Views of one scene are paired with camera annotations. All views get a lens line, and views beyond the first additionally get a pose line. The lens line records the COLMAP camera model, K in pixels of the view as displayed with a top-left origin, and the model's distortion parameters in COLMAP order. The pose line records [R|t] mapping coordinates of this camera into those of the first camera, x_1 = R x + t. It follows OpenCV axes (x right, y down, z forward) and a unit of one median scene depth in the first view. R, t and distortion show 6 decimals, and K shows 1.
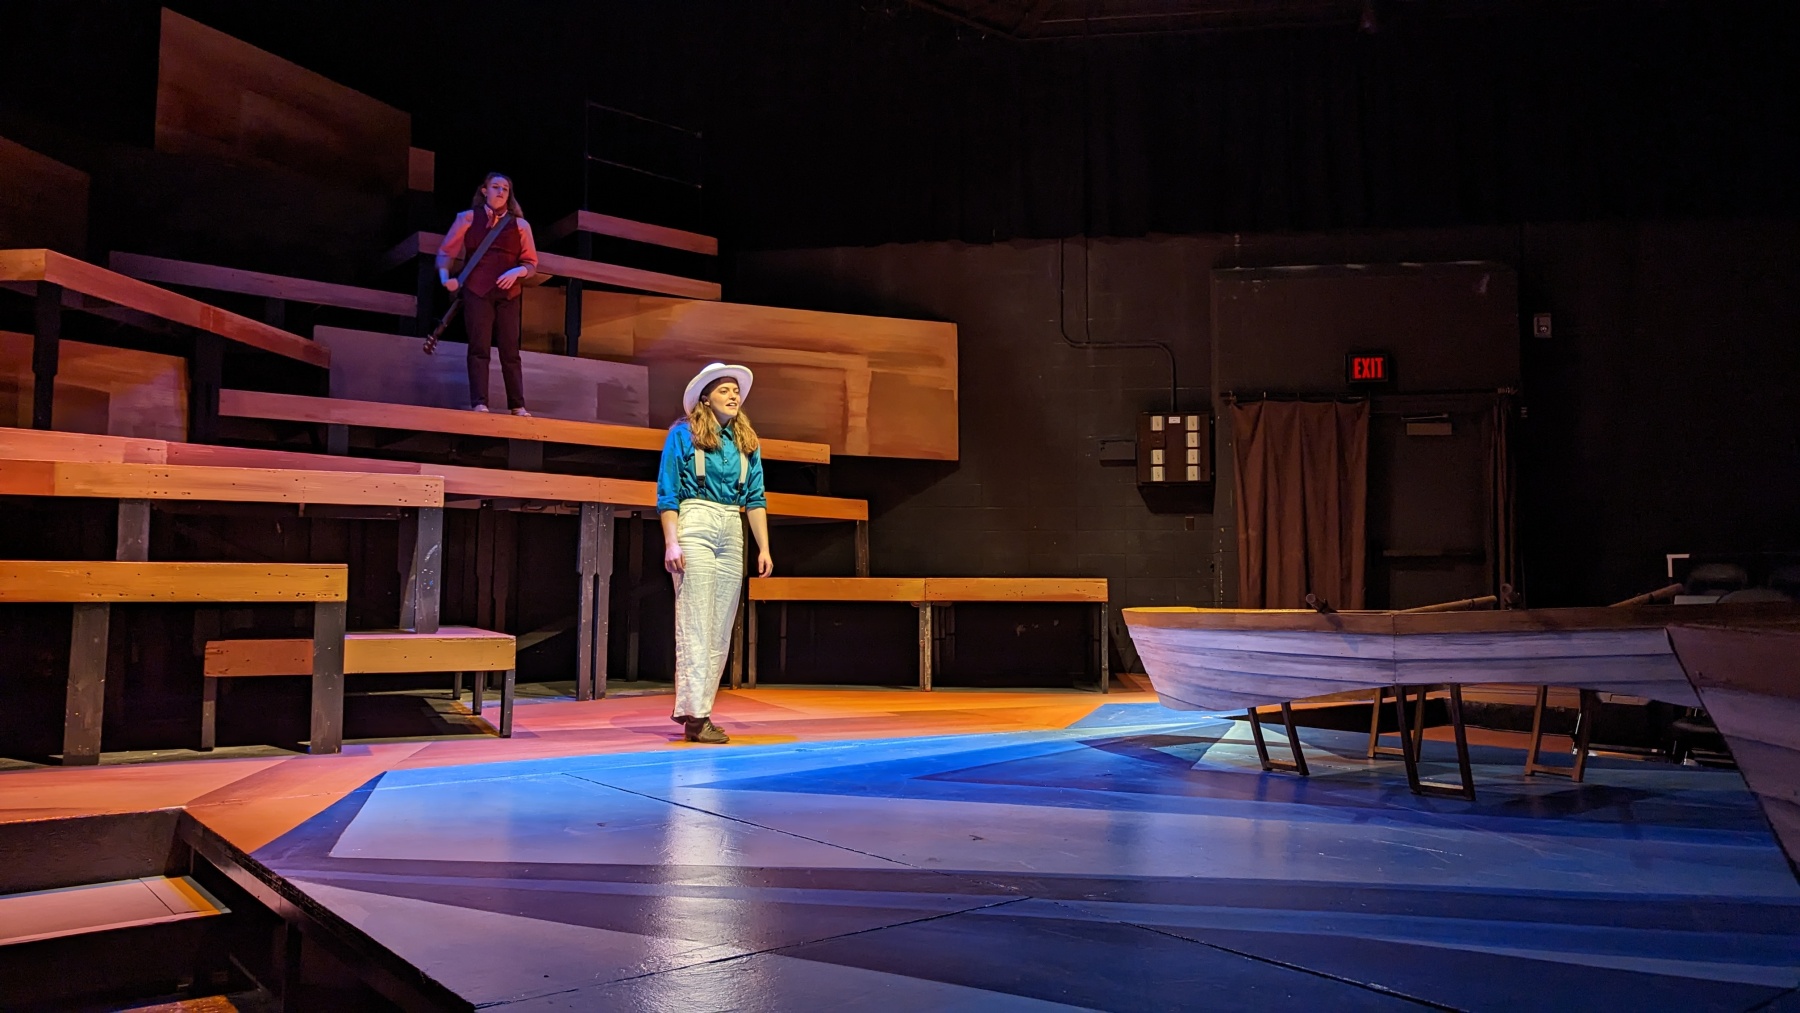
lens RADIAL K [[1281.5, 0, 904.4], [0, 1281.5, 516.7], [0, 0, 1]] dist [0.044820, -0.032134]
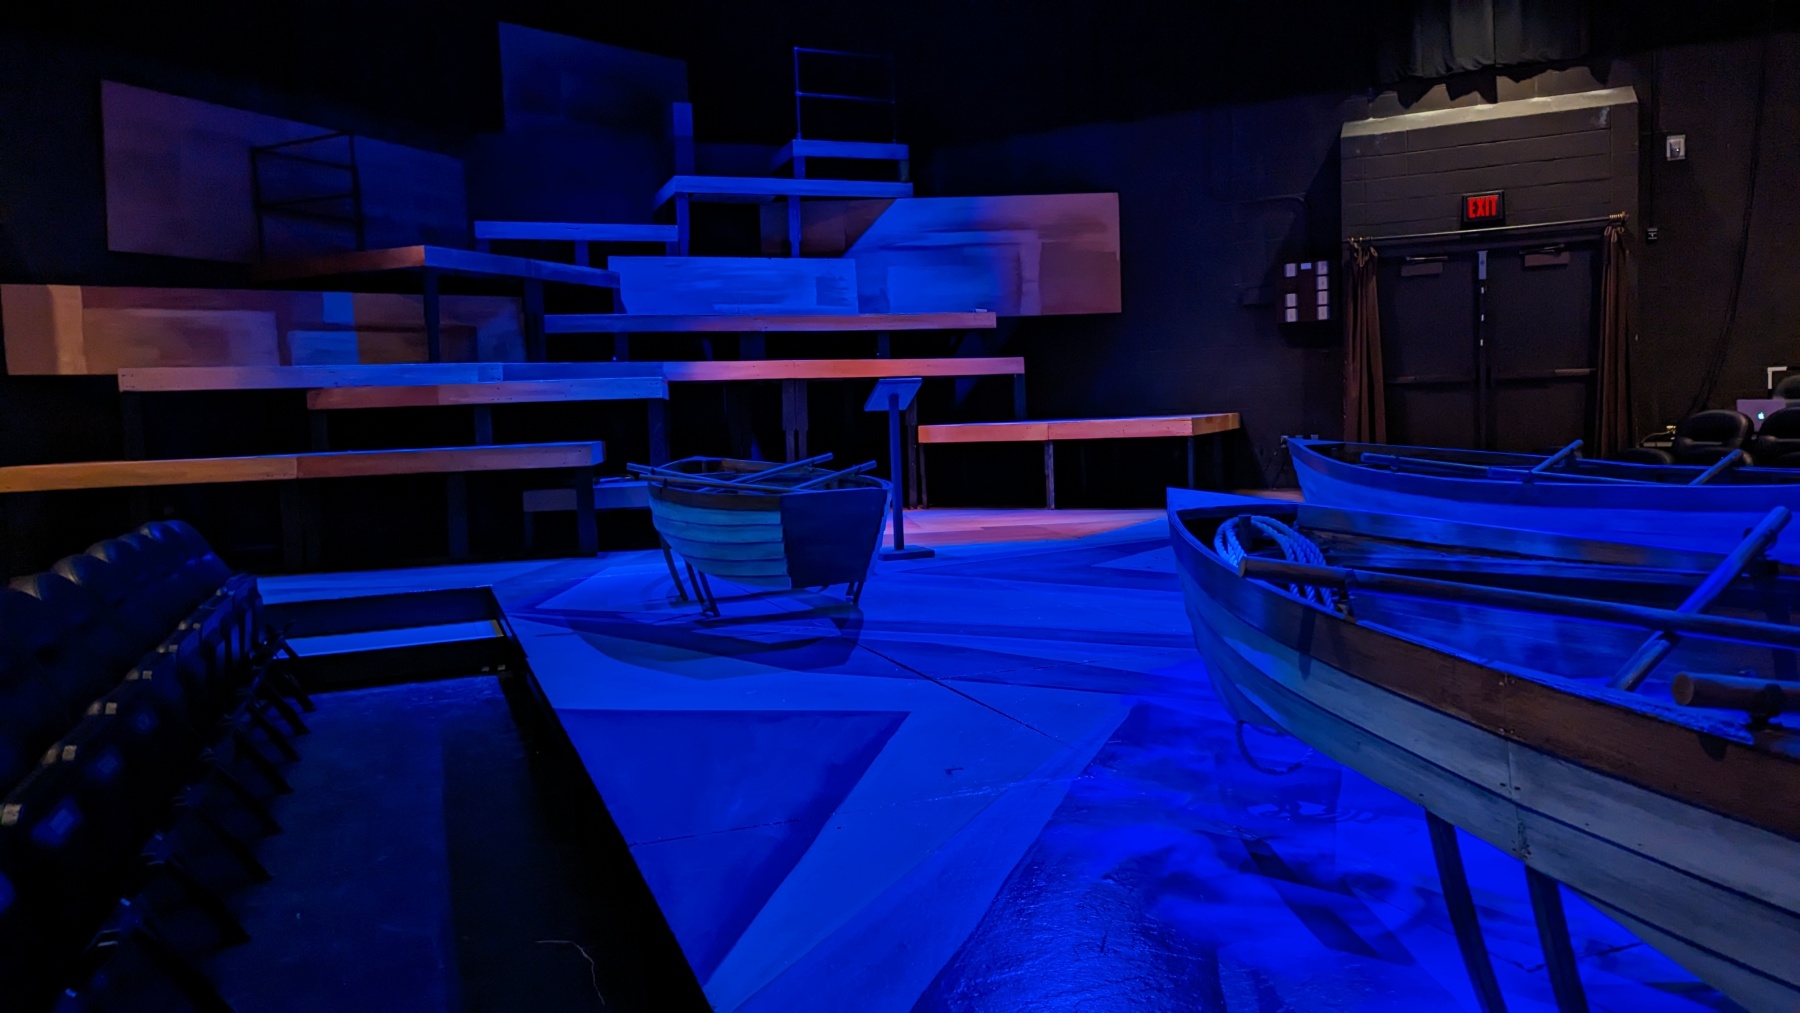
lens RADIAL K [[1281.5, 0, 895.2], [0, 1281.5, 500.3], [0, 0, 1]] dist [0.044820, -0.032134]
pose [[0.951620, -0.017201, -0.306794, 0.216070], [0.059083, 0.990044, 0.127756, -0.038464], [0.301542, -0.139701, 0.943163, -0.211702]]
